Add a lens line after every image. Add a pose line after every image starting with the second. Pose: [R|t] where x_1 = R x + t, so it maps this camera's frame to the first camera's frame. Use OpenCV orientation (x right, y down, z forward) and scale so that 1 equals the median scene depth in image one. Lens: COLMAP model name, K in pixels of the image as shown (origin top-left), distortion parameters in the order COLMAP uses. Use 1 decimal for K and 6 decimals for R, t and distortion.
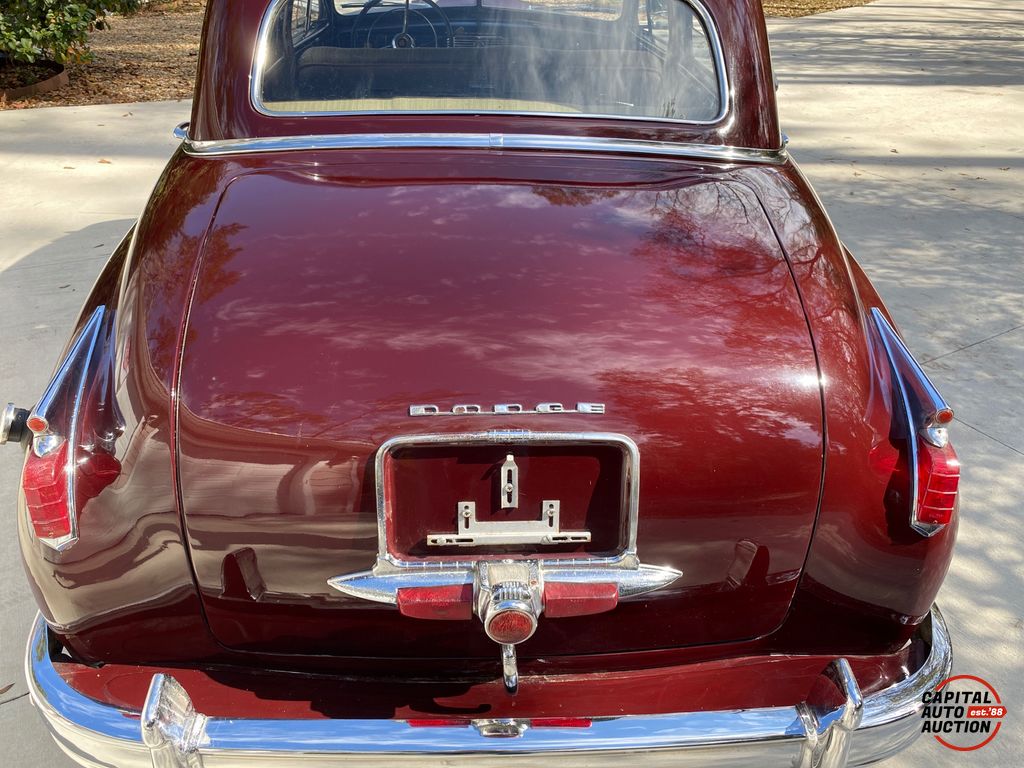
lens RADIAL K [[799.0, 0, 512.0], [0, 799.0, 384.0], [0, 0, 1]] dist [0.001700, -0.009046]
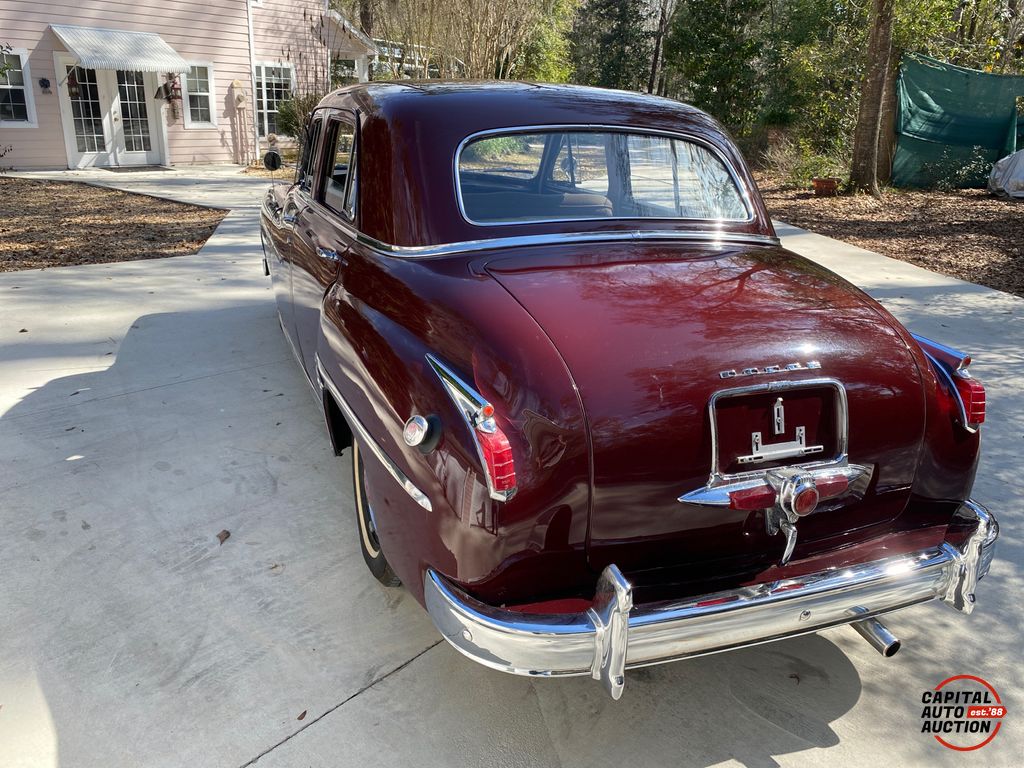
lens RADIAL K [[807.0, 0, 507.8], [0, 807.0, 384.3], [0, 0, 1]] dist [0.011467, 0.002283]
pose [[0.950560, -0.091827, 0.296655, -0.926183], [0.149673, 0.972476, -0.178571, 0.250424], [-0.272092, 0.214144, 0.938141, -0.355328]]
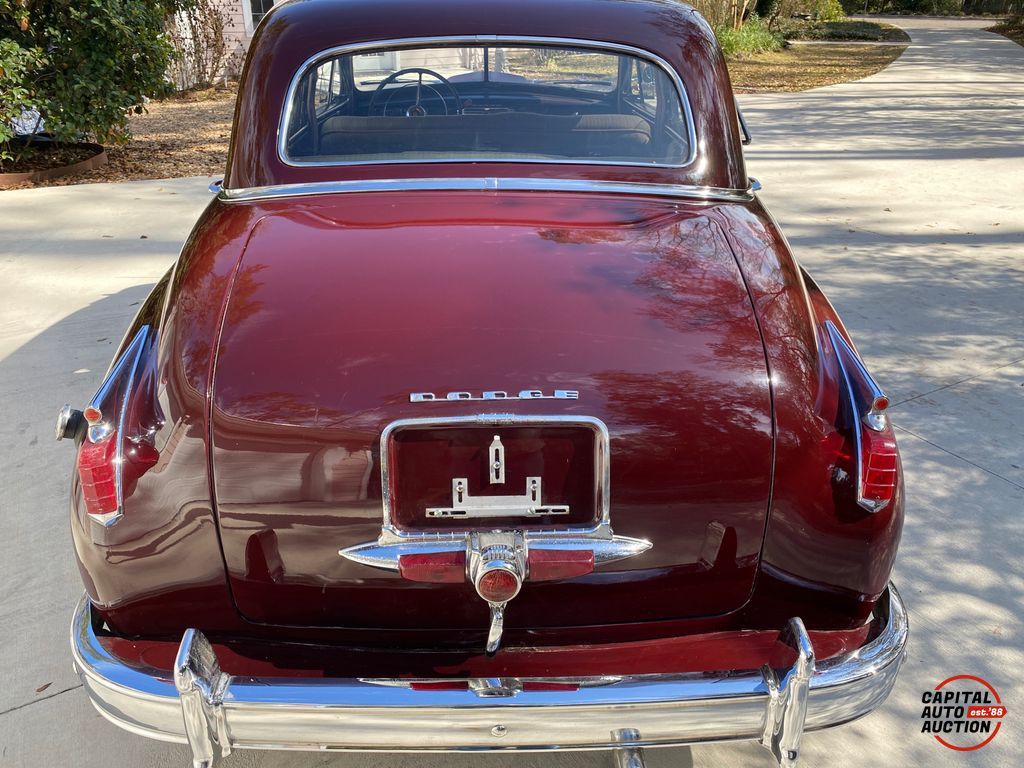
lens RADIAL K [[799.0, 0, 512.0], [0, 799.0, 384.0], [0, 0, 1]] dist [0.001700, -0.009046]
pose [[0.999659, -0.011232, -0.023558, 0.043929], [0.009071, 0.995907, -0.089931, 0.109820], [0.024471, 0.089687, 0.995669, -0.142960]]
